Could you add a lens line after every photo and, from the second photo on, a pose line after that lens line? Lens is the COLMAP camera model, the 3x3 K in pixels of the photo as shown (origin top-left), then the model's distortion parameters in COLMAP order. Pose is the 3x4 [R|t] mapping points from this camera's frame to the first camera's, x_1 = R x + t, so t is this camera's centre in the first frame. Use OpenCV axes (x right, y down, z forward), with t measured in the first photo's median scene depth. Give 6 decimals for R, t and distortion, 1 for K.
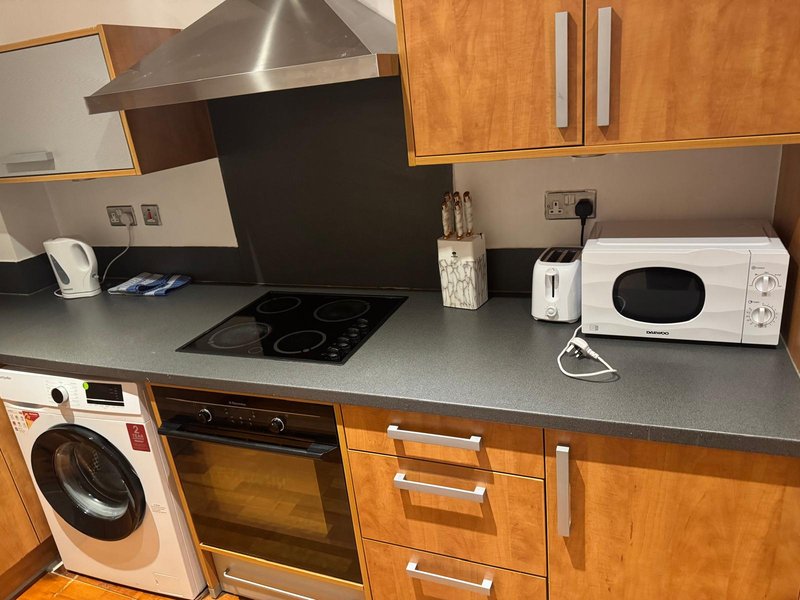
lens RADIAL K [[572.5, 0, 409.6], [0, 572.5, 311.7], [0, 0, 1]] dist [0.033266, -0.038050]
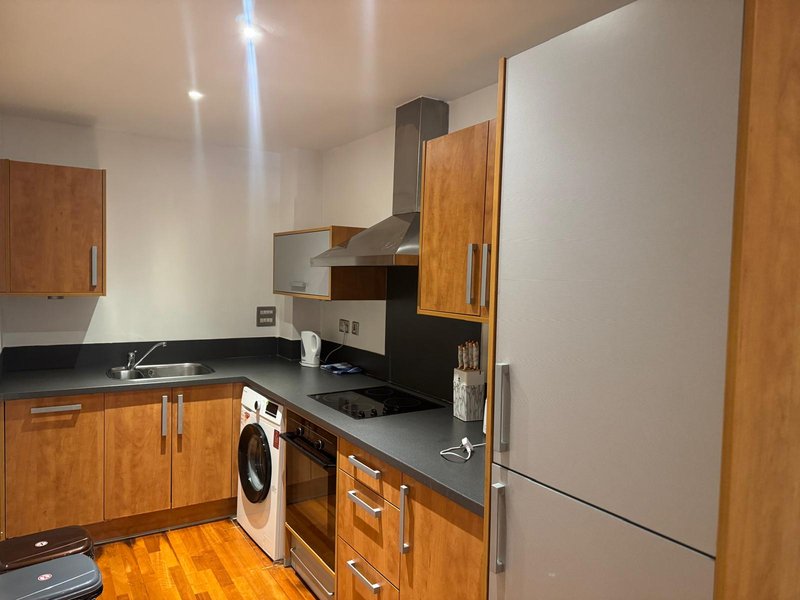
lens RADIAL K [[572.5, 0, 406.5], [0, 572.5, 301.0], [0, 0, 1]] dist [0.033266, -0.038050]
pose [[0.801200, 0.149451, -0.579433, 0.855830], [-0.315427, 0.928338, -0.196708, 0.050840], [0.508512, 0.340371, 0.790926, -0.347170]]
